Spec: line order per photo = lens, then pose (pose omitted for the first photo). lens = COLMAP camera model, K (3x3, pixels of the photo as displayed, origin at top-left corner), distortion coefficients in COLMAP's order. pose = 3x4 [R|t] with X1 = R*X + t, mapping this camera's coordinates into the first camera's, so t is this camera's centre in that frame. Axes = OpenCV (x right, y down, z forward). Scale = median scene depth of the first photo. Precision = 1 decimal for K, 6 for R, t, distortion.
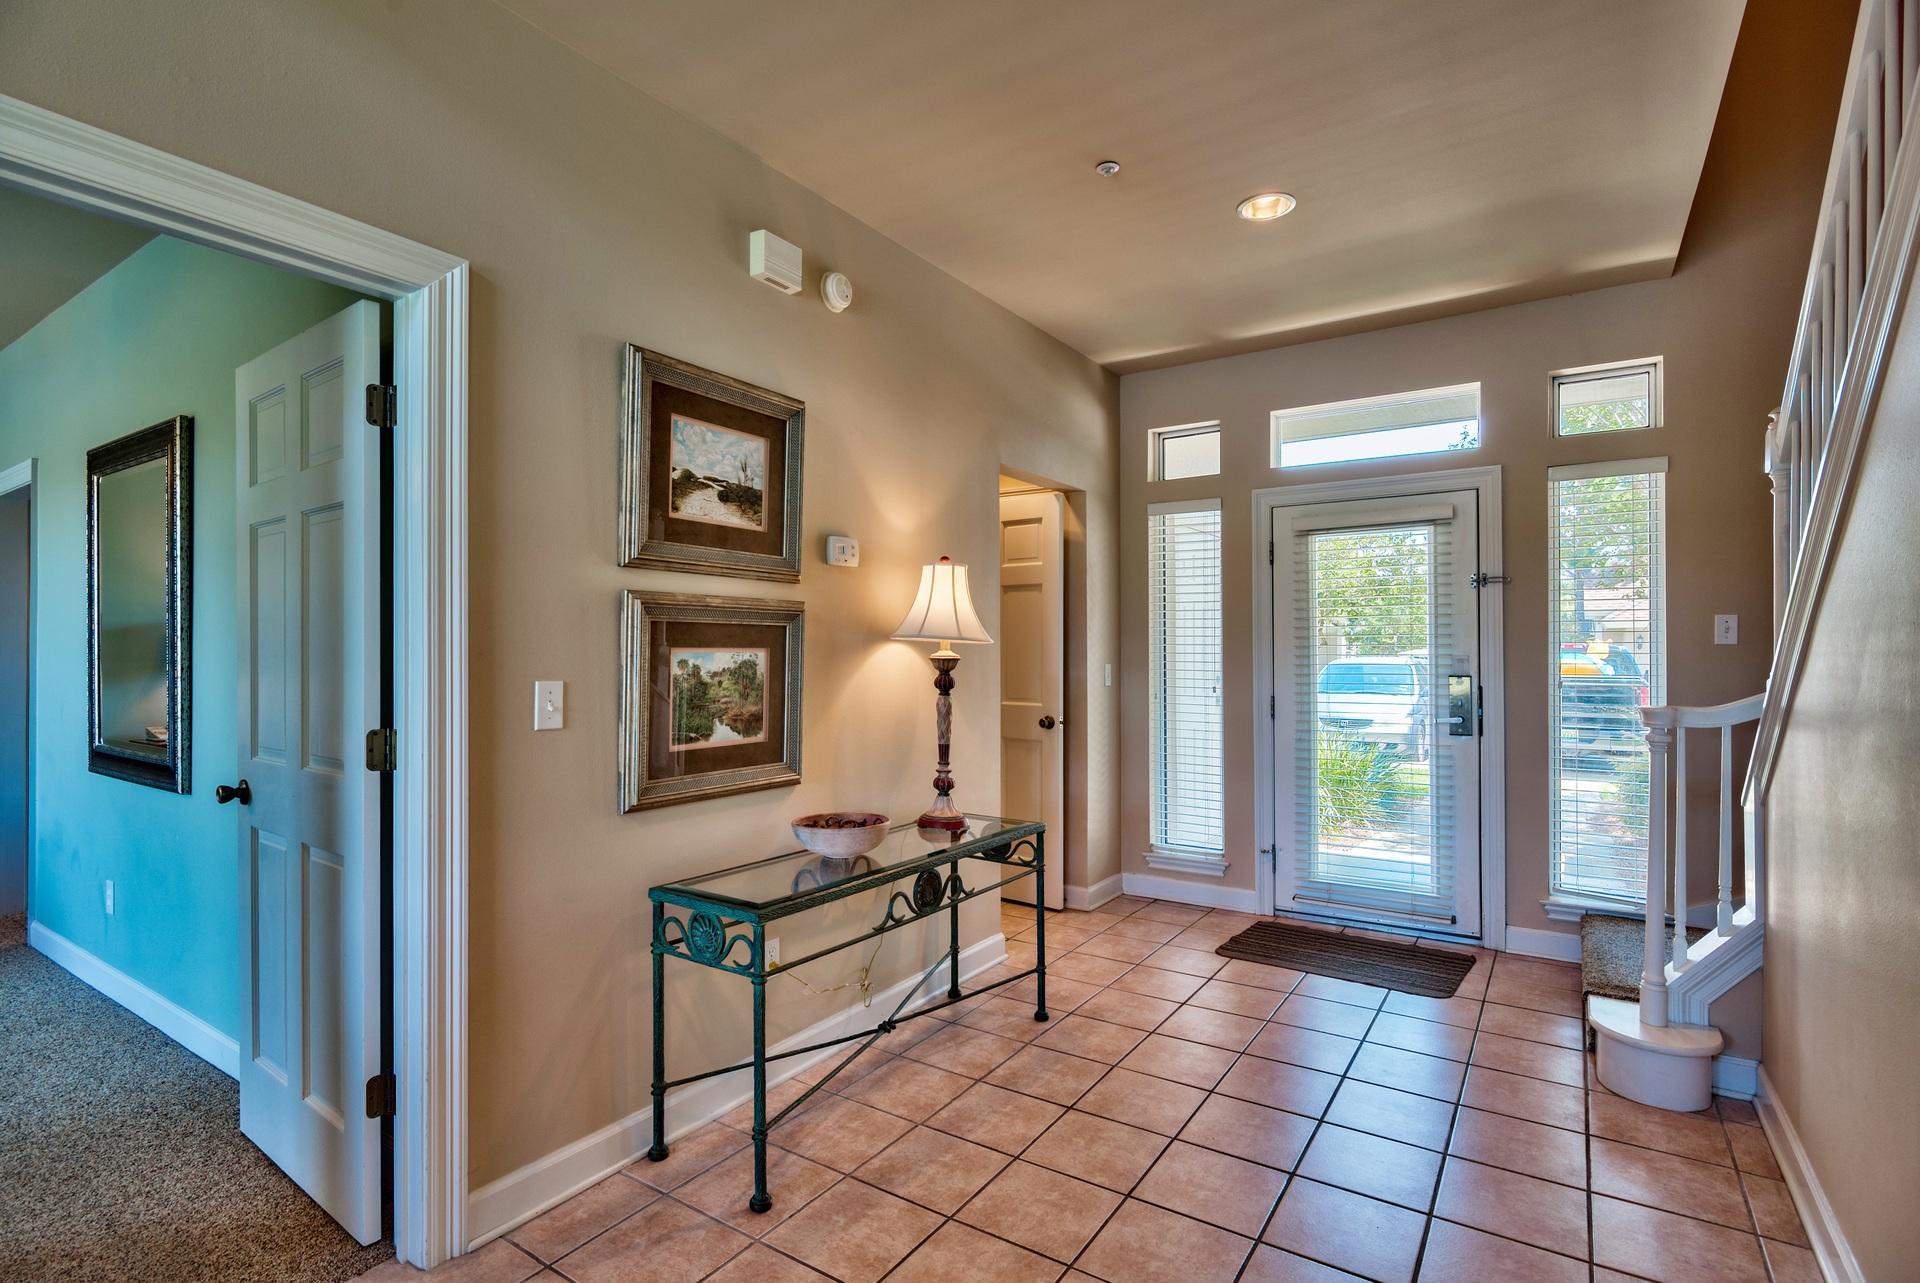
lens RADIAL K [[933.4, 0, 961.2], [0, 933.4, 655.9], [0, 0, 1]] dist [-0.001018, -0.000317]
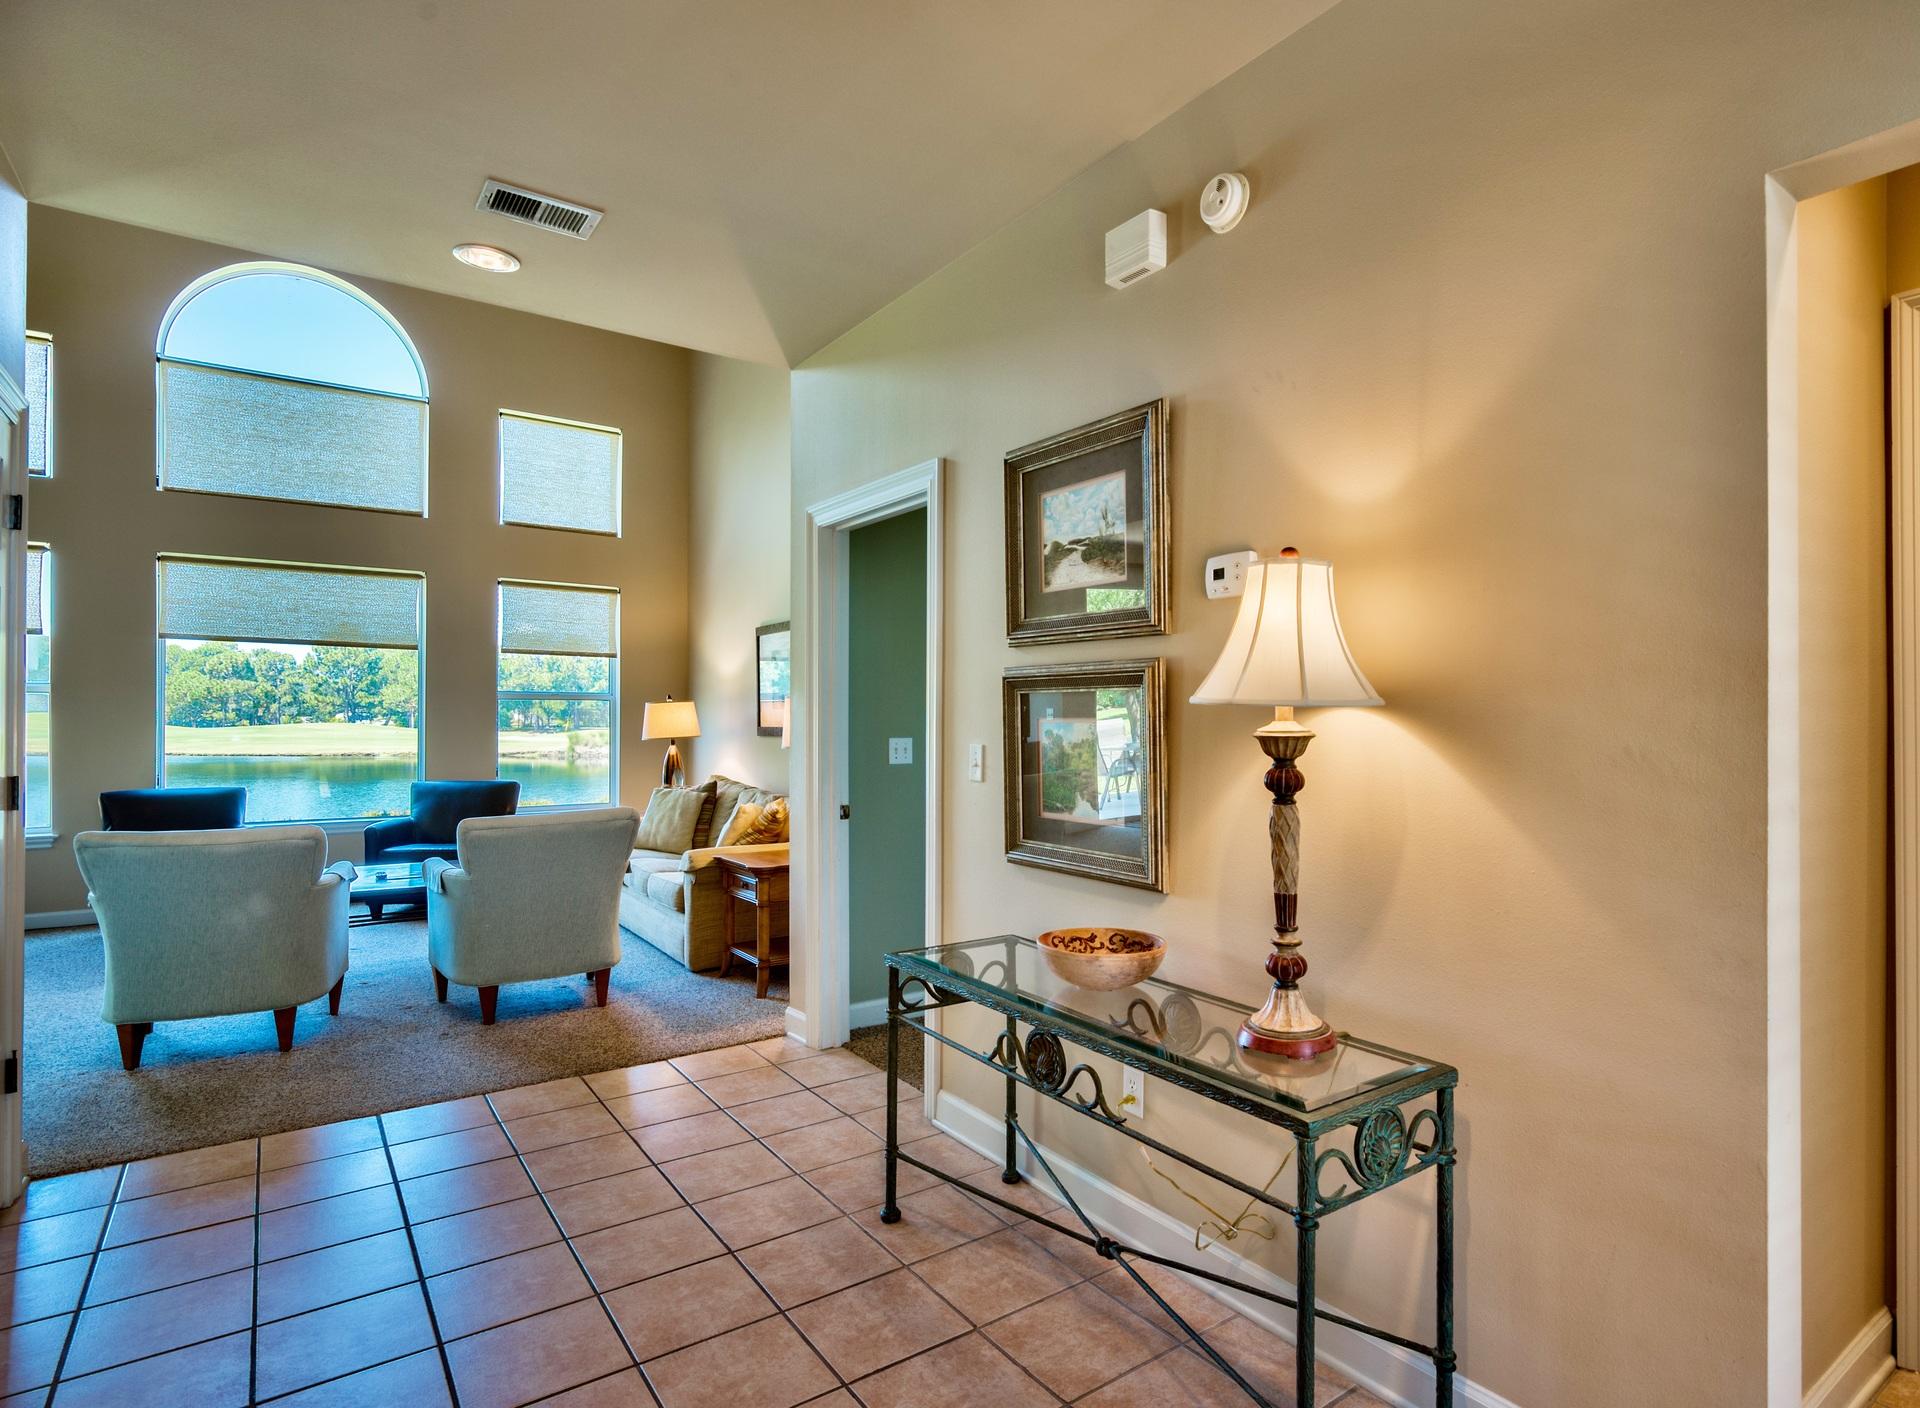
lens RADIAL K [[988.8, 0, 1012.8], [0, 988.8, 723.5], [0, 0, 1]] dist [0.001544, 0.001793]
pose [[-0.333426, 0.001851, -0.942774, 0.705887], [-0.005592, 0.999977, 0.003941, -0.006412], [0.942760, 0.006586, -0.333408, 1.268159]]
